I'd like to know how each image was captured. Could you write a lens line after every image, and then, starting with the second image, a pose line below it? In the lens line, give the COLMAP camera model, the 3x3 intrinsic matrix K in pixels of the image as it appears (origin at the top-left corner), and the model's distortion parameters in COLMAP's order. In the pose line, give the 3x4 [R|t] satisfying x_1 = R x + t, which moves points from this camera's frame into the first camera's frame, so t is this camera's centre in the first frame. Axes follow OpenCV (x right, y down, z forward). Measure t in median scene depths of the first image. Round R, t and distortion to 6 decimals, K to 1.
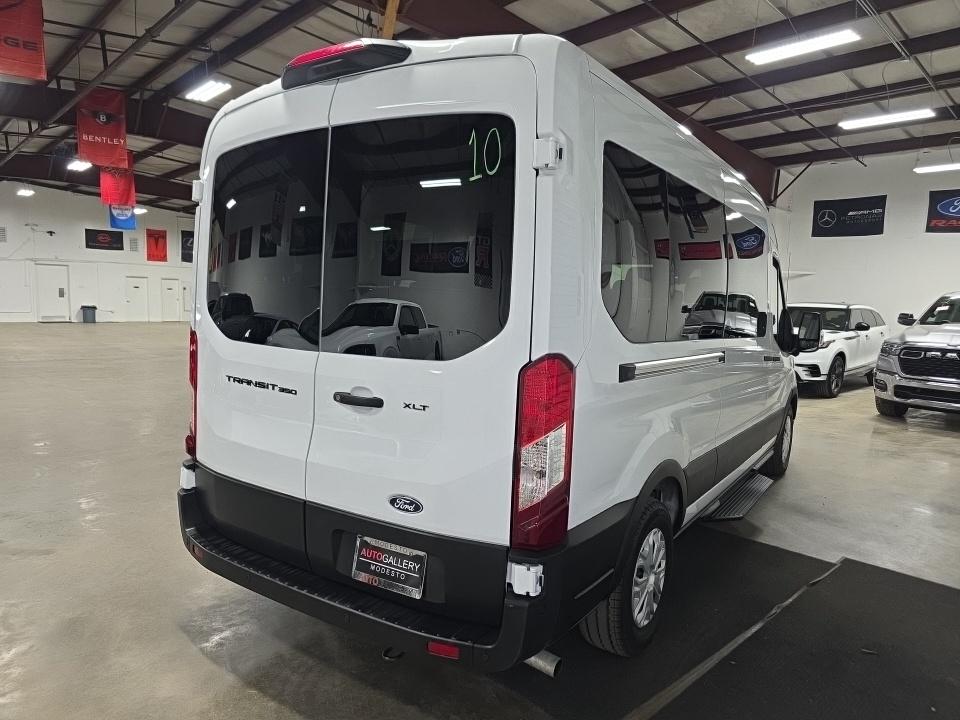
lens RADIAL K [[643.5, 0, 480.7], [0, 643.5, 363.4], [0, 0, 1]] dist [0.022658, -0.016537]
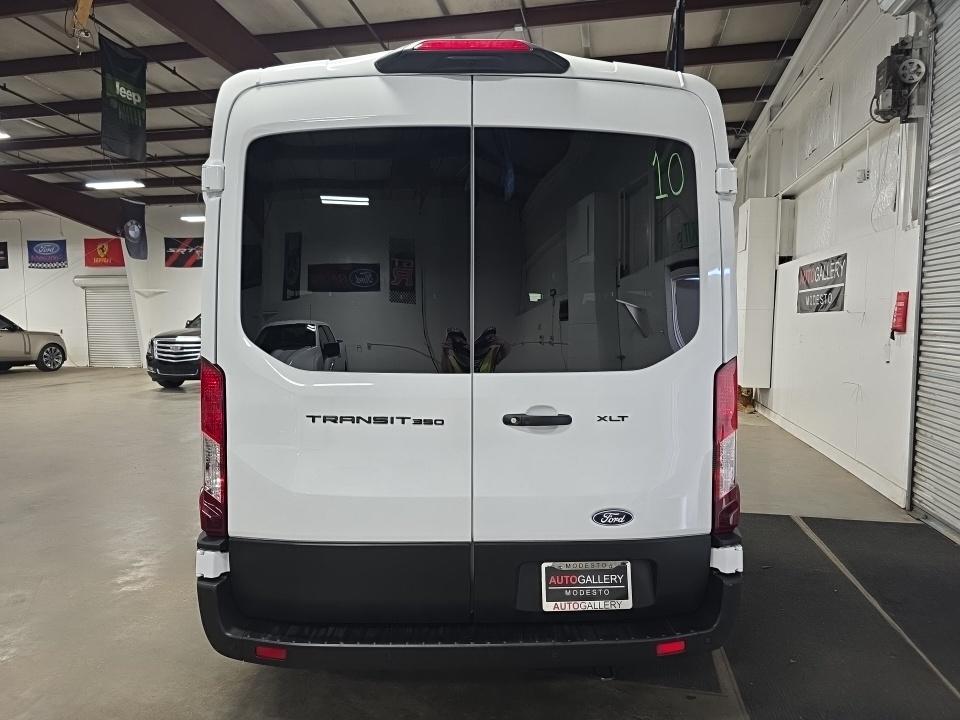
lens RADIAL K [[643.5, 0, 462.4], [0, 643.5, 364.6], [0, 0, 1]] dist [0.022658, -0.016537]
pose [[0.823465, -0.065832, 0.563535, -0.789369], [0.081339, 0.996684, -0.002424, -0.030236], [-0.561507, 0.047834, 0.826088, 0.274919]]
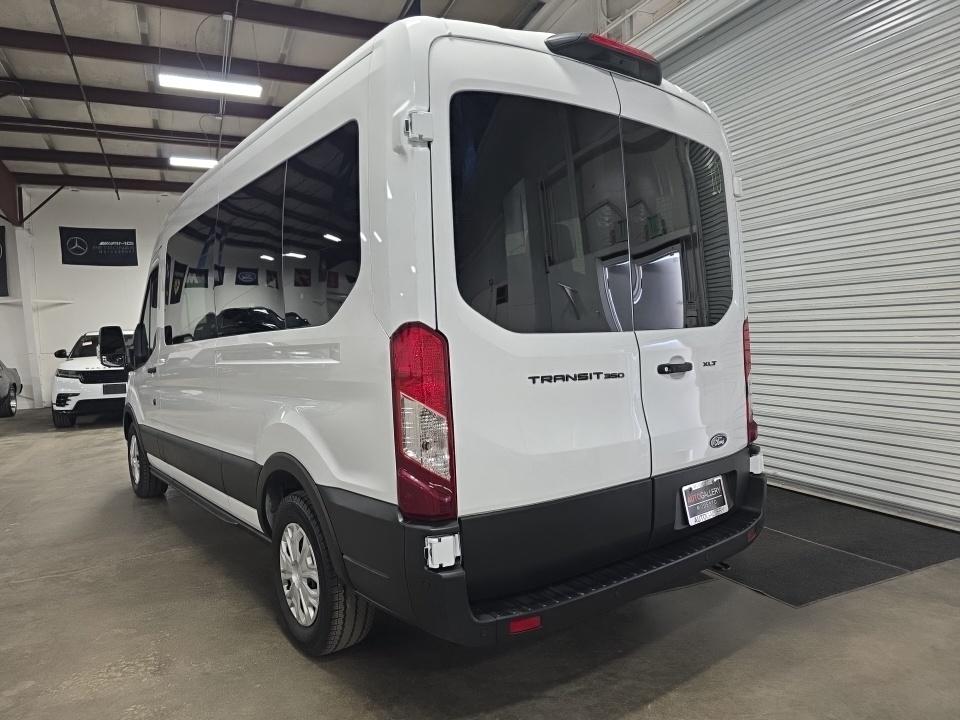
lens RADIAL K [[643.5, 0, 482.6], [0, 643.5, 357.1], [0, 0, 1]] dist [0.022658, -0.016537]
pose [[0.329218, -0.075568, 0.941225, -1.338393], [0.138637, 0.989859, 0.030981, -0.043780], [-0.934021, 0.120289, 0.336356, 0.912215]]
